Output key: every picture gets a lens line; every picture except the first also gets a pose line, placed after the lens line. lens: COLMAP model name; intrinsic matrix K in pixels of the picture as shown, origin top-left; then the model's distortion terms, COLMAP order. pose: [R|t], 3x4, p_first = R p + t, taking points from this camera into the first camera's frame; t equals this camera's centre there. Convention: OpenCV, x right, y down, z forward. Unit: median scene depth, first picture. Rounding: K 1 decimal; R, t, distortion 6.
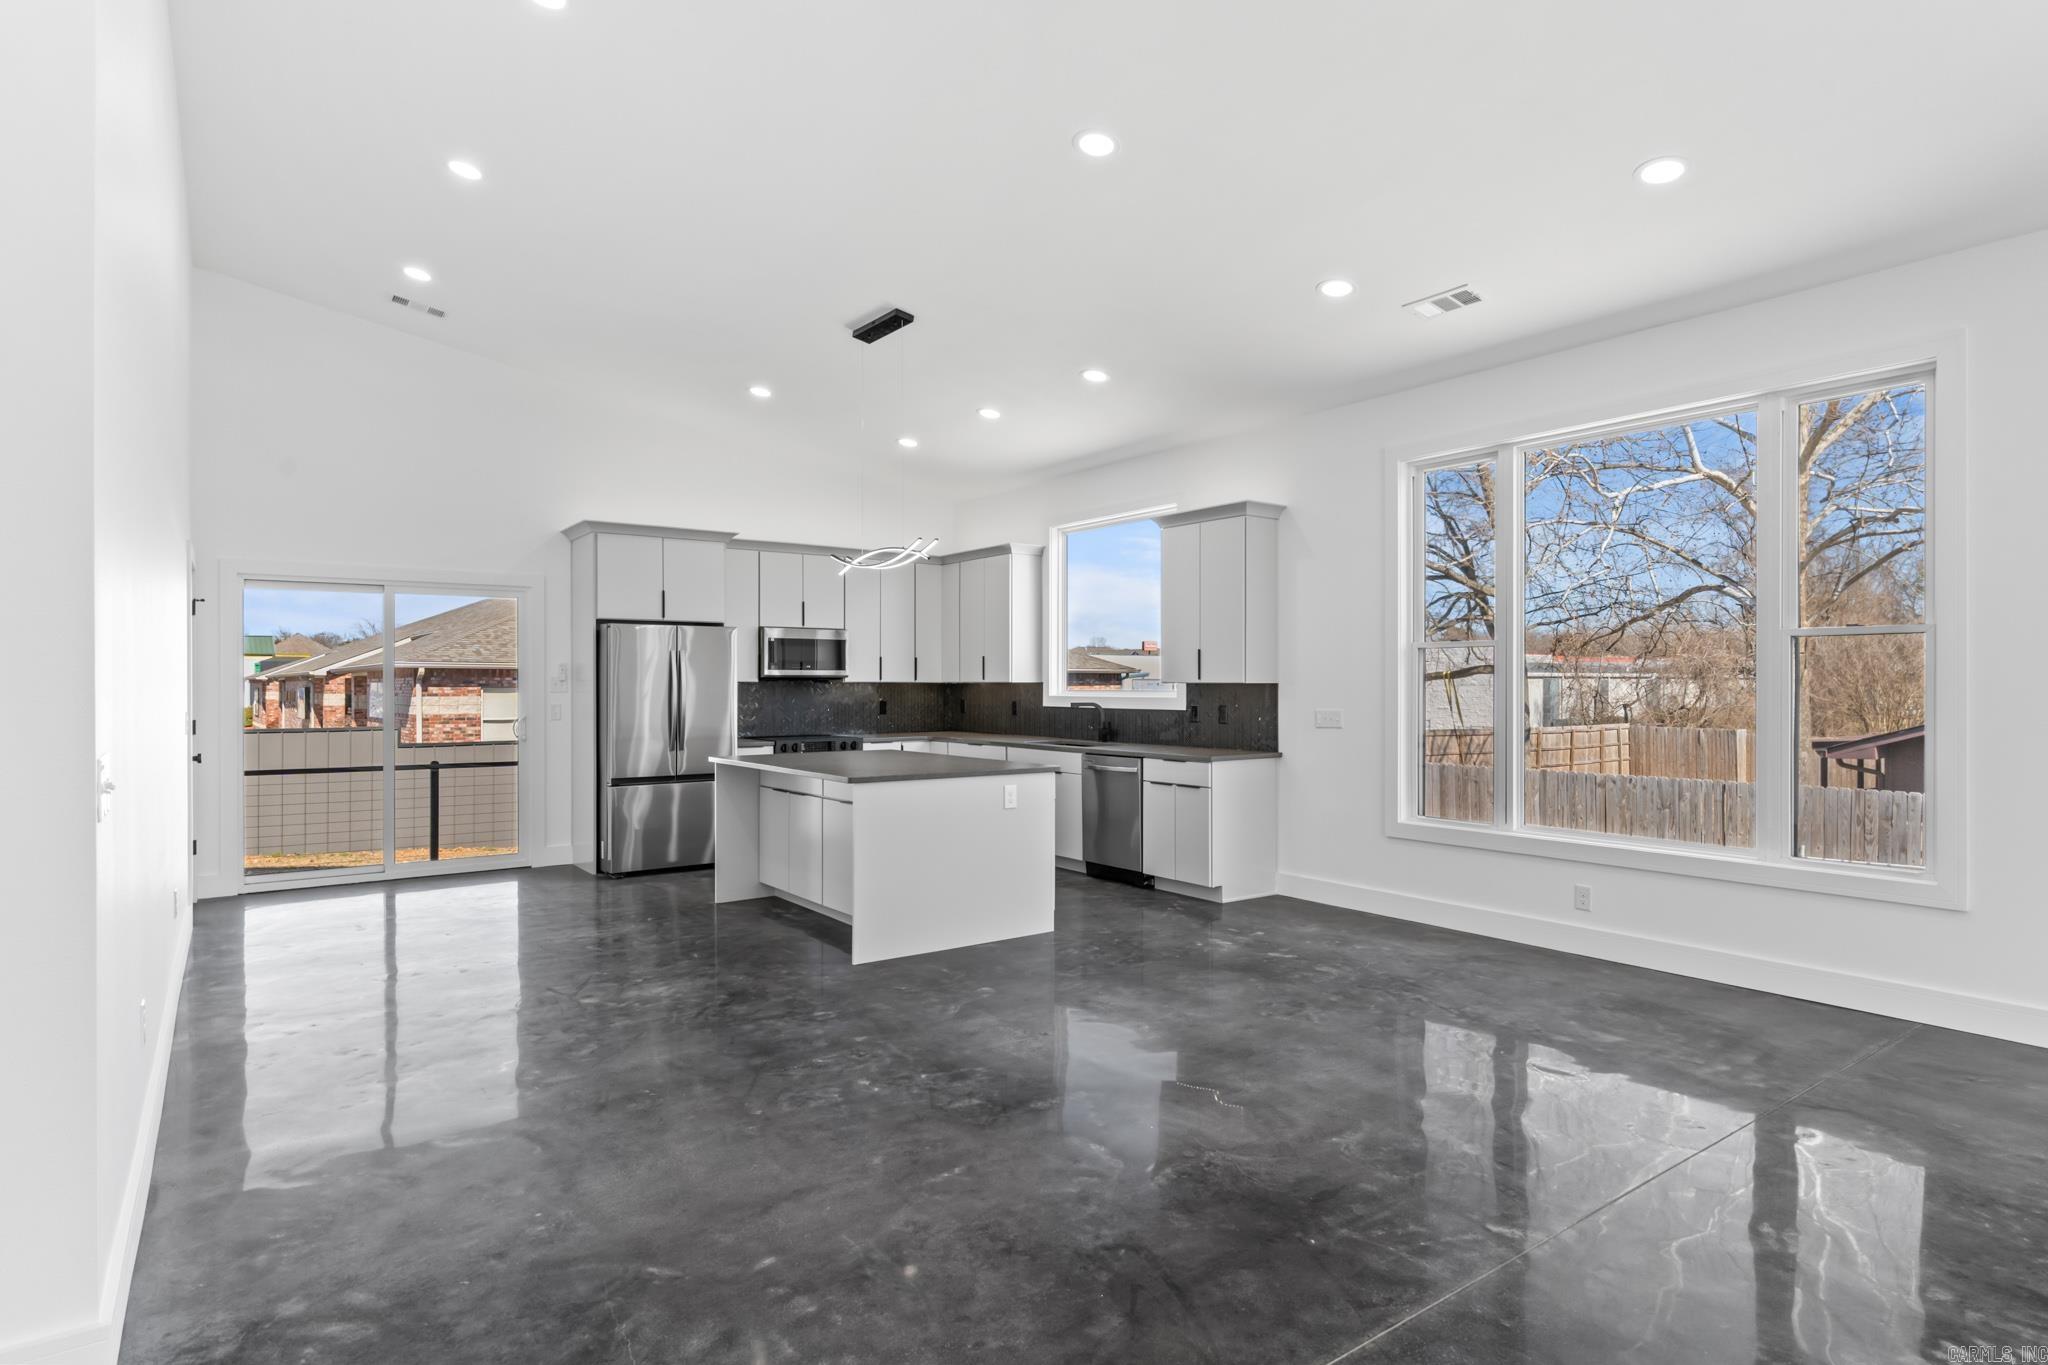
lens RADIAL K [[1110.1, 0, 1024.0], [0, 1110.1, 682.5], [0, 0, 1]] dist [-0.001085, -0.000276]
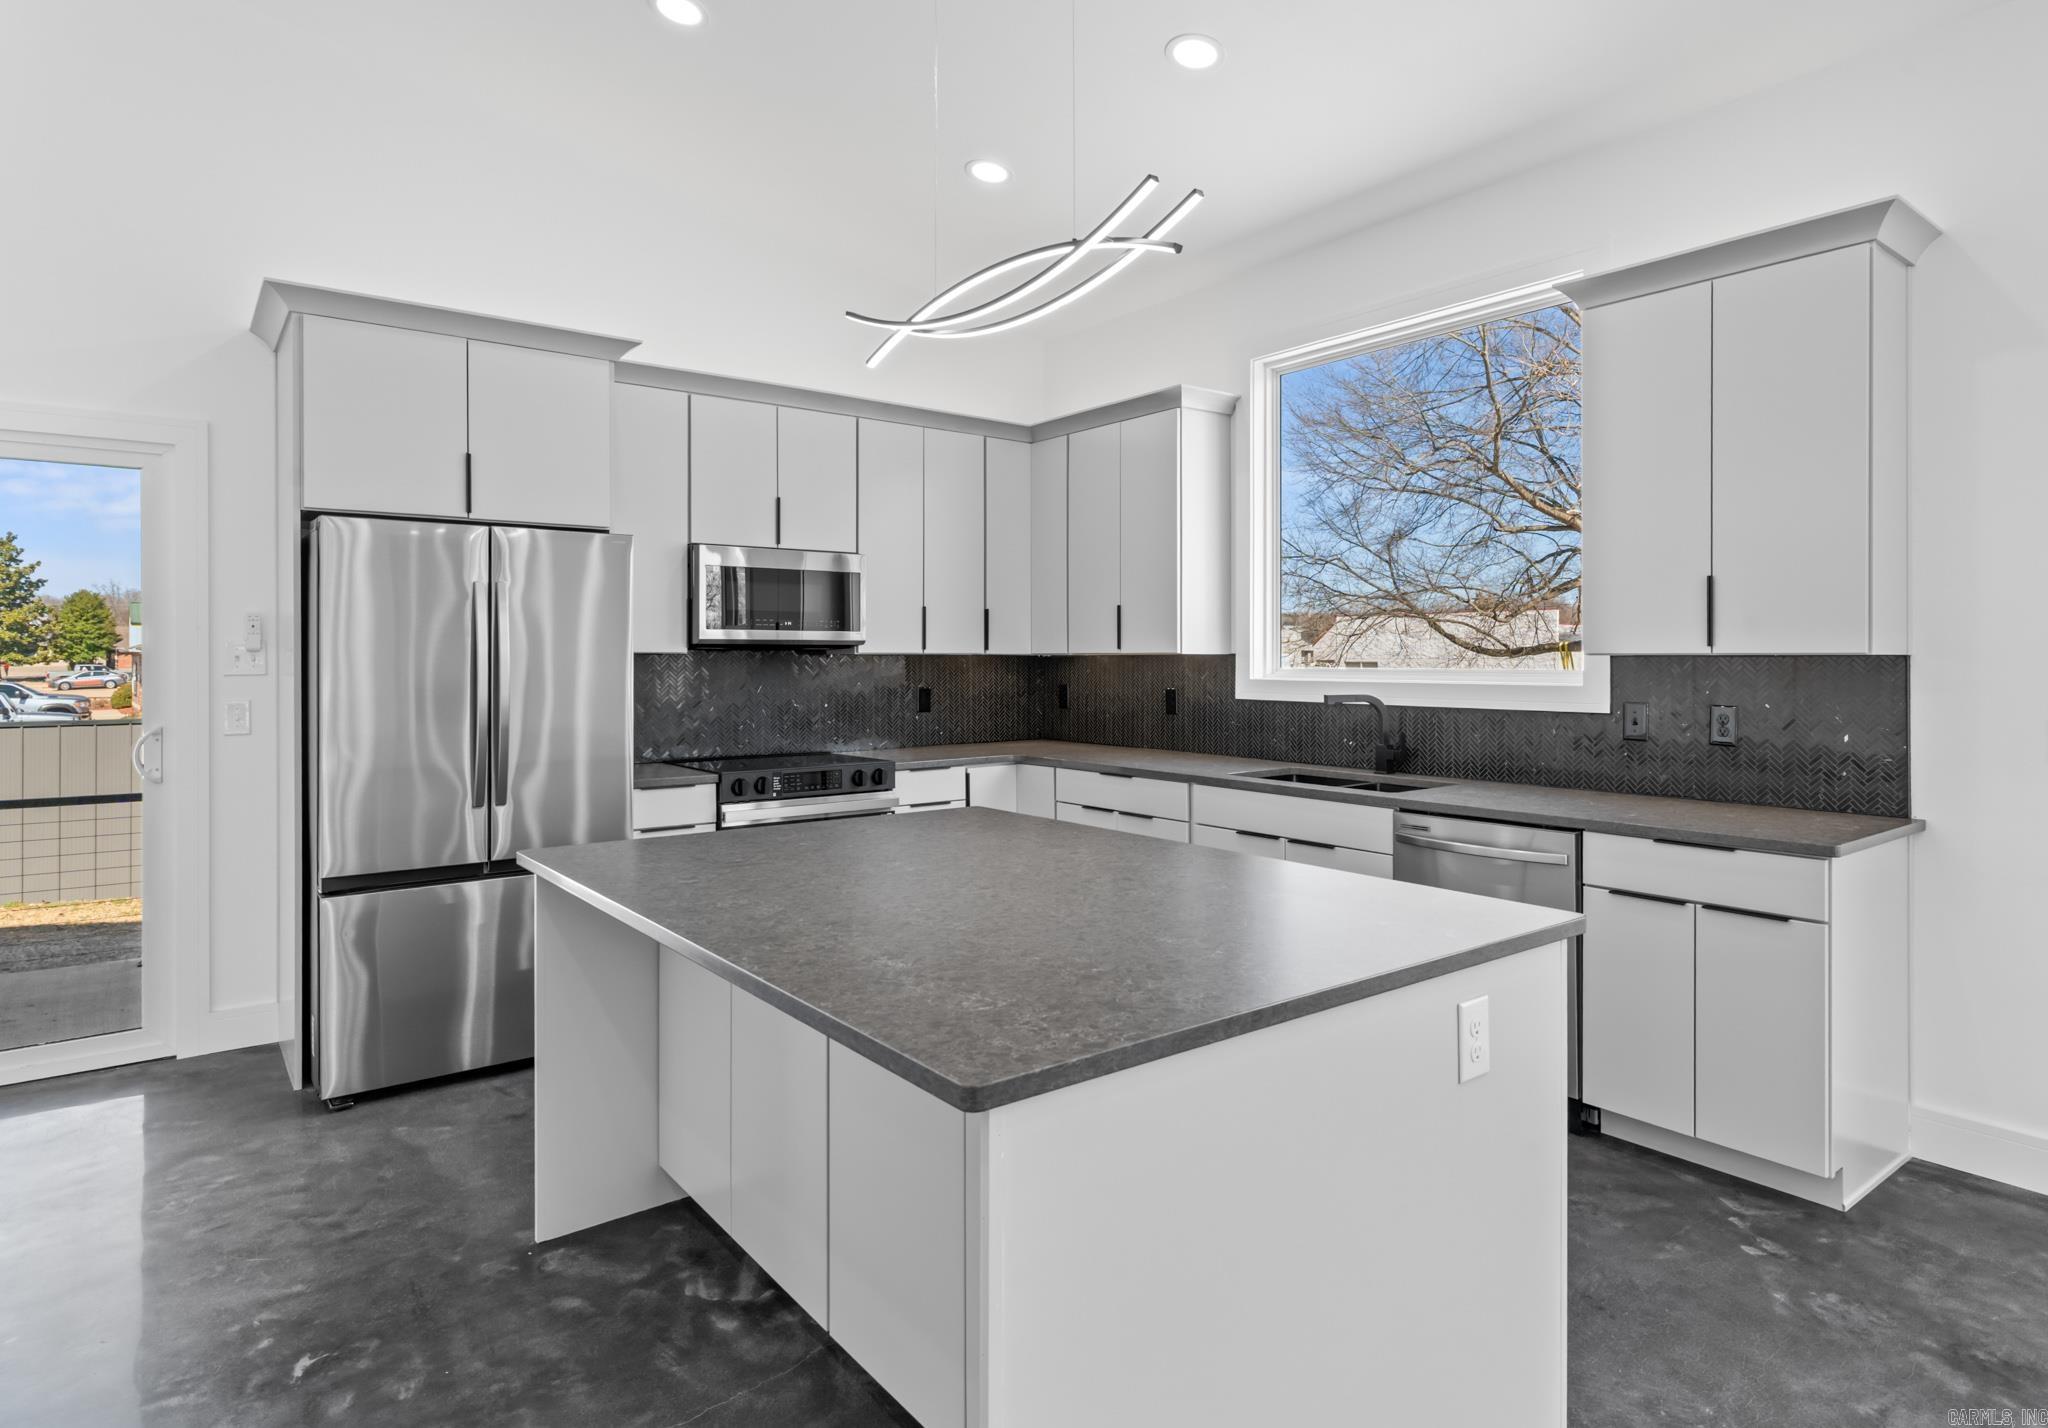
lens RADIAL K [[1133.5, 0, 1061.9], [0, 1133.5, 656.9], [0, 0, 1]] dist [0.003659, 0.000477]
pose [[0.999015, 0.000295, 0.044368, -0.090035], [-0.000362, 0.999999, 0.001514, 0.000521], [-0.044368, -0.001528, 0.999014, 0.467479]]
